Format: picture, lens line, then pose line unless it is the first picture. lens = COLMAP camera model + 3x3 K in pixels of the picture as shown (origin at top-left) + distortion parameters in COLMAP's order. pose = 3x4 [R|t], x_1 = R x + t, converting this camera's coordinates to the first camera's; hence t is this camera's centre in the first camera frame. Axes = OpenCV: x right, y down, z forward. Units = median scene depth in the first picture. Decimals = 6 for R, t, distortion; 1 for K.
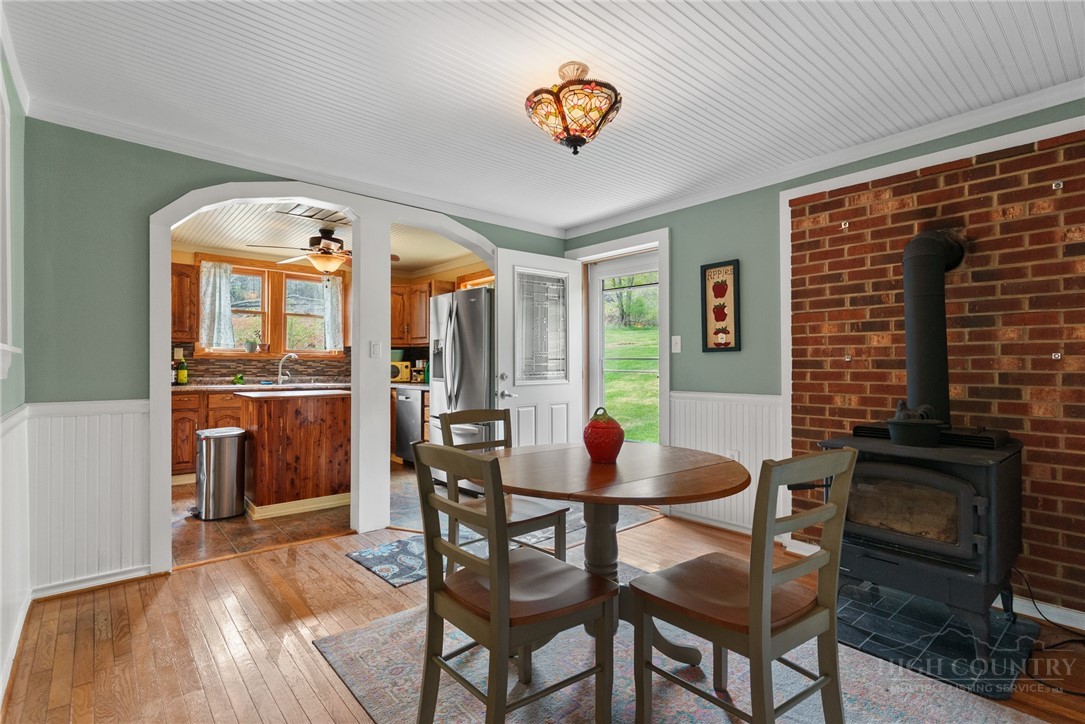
lens RADIAL K [[523.5, 0, 538.4], [0, 523.5, 361.6], [0, 0, 1]] dist [0.004377, -0.000786]
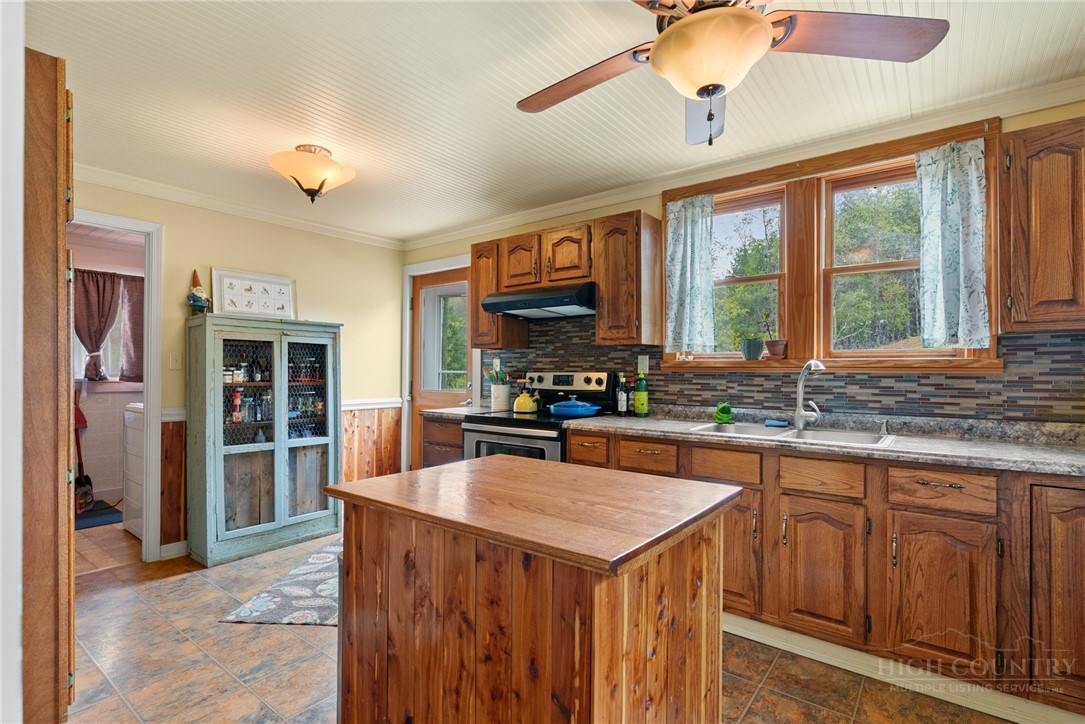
lens RADIAL K [[523.5, 0, 532.4], [0, 523.5, 363.5], [0, 0, 1]] dist [0.004377, -0.000786]
pose [[0.200684, -0.013084, -0.979569, -0.191676], [0.007222, 0.999903, -0.011876, -0.017519], [0.979629, -0.004692, 0.200759, 1.299470]]
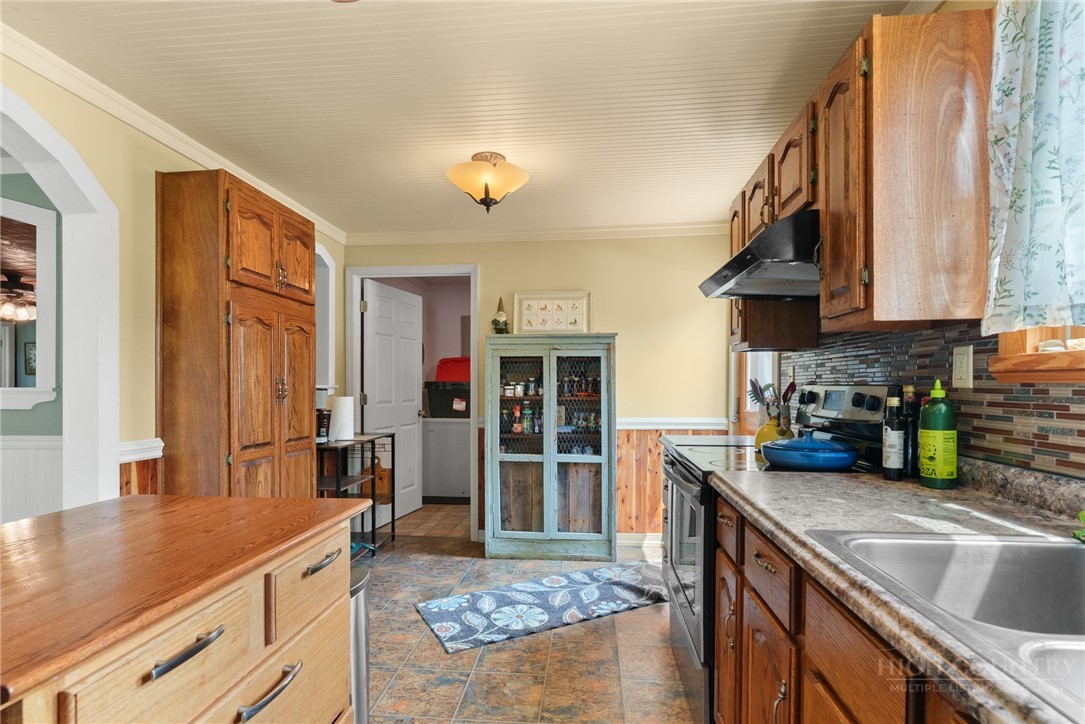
lens RADIAL K [[523.5, 0, 541.5], [0, 523.5, 391.2], [0, 0, 1]] dist [0.004377, -0.000786]
pose [[-0.712251, 0.006389, -0.701896, -0.601902], [0.006250, 0.999977, 0.002760, -0.008968], [0.701897, -0.002421, -0.712274, 1.801666]]
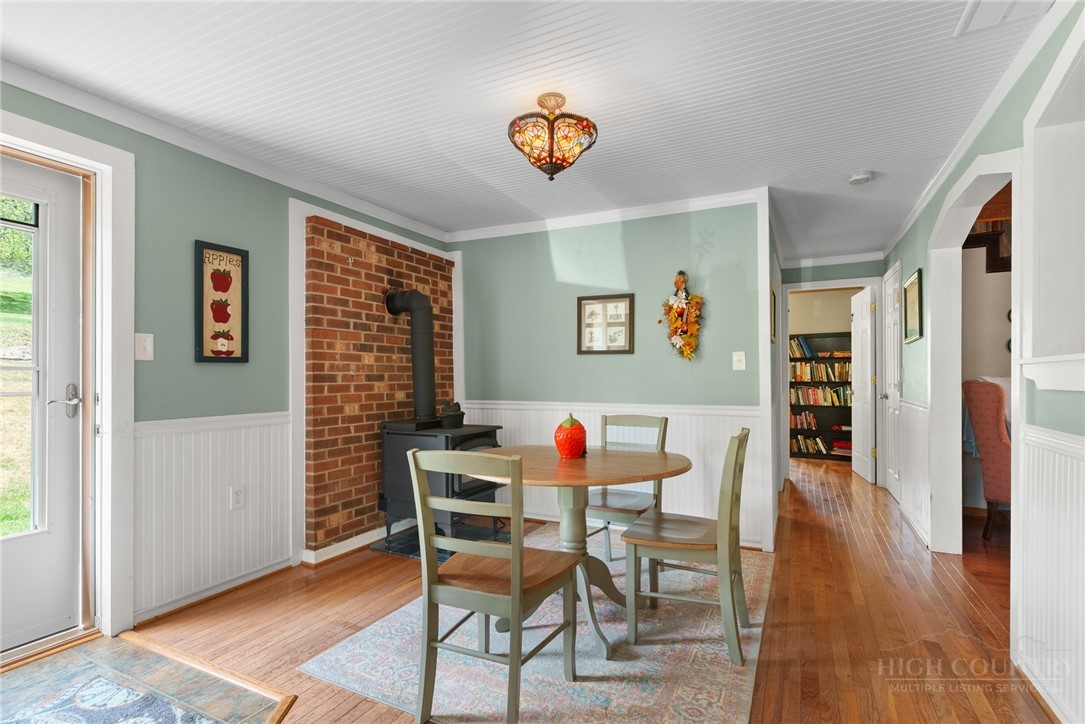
lens RADIAL K [[523.5, 0, 547.6], [0, 523.5, 373.4], [0, 0, 1]] dist [0.004377, -0.000786]
pose [[-0.400910, 0.003110, 0.916112, -0.634023], [-0.006309, 0.999961, -0.006156, -0.000841], [-0.916096, -0.008248, -0.400875, 1.006853]]
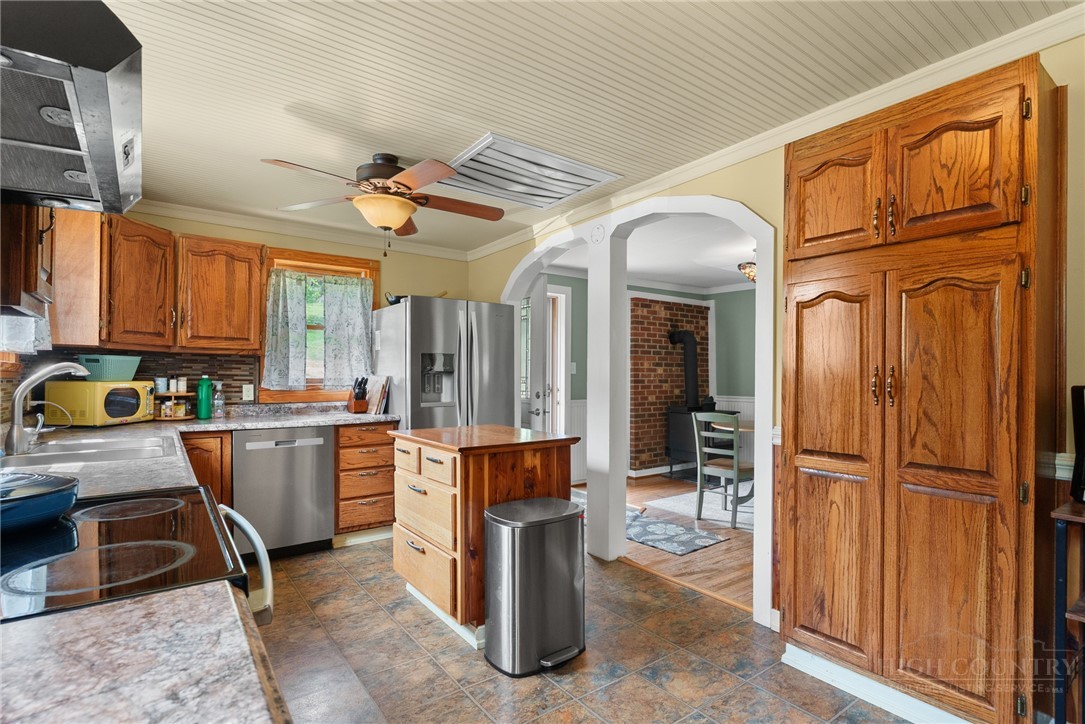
lens RADIAL K [[523.5, 0, 543.7], [0, 523.5, 377.5], [0, 0, 1]] dist [0.004377, -0.000786]
pose [[0.068183, -0.005732, 0.997656, -1.513233], [-0.008870, 0.999940, 0.006351, -0.019617], [-0.997633, -0.009282, 0.068129, 1.224052]]
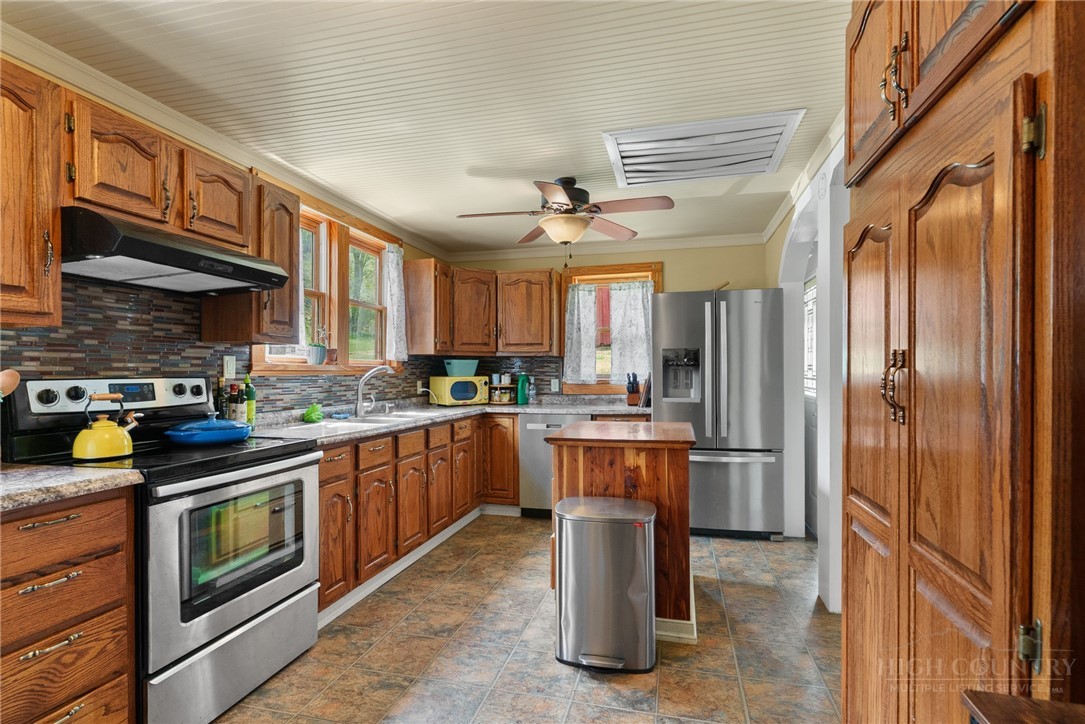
lens RADIAL K [[523.5, 0, 542.1], [0, 523.5, 374.7], [0, 0, 1]] dist [0.004377, -0.000786]
pose [[0.815190, -0.011534, 0.579078, -1.266931], [0.005104, 0.999906, 0.012731, -0.022451], [-0.579171, -0.007423, 0.815172, 0.744278]]
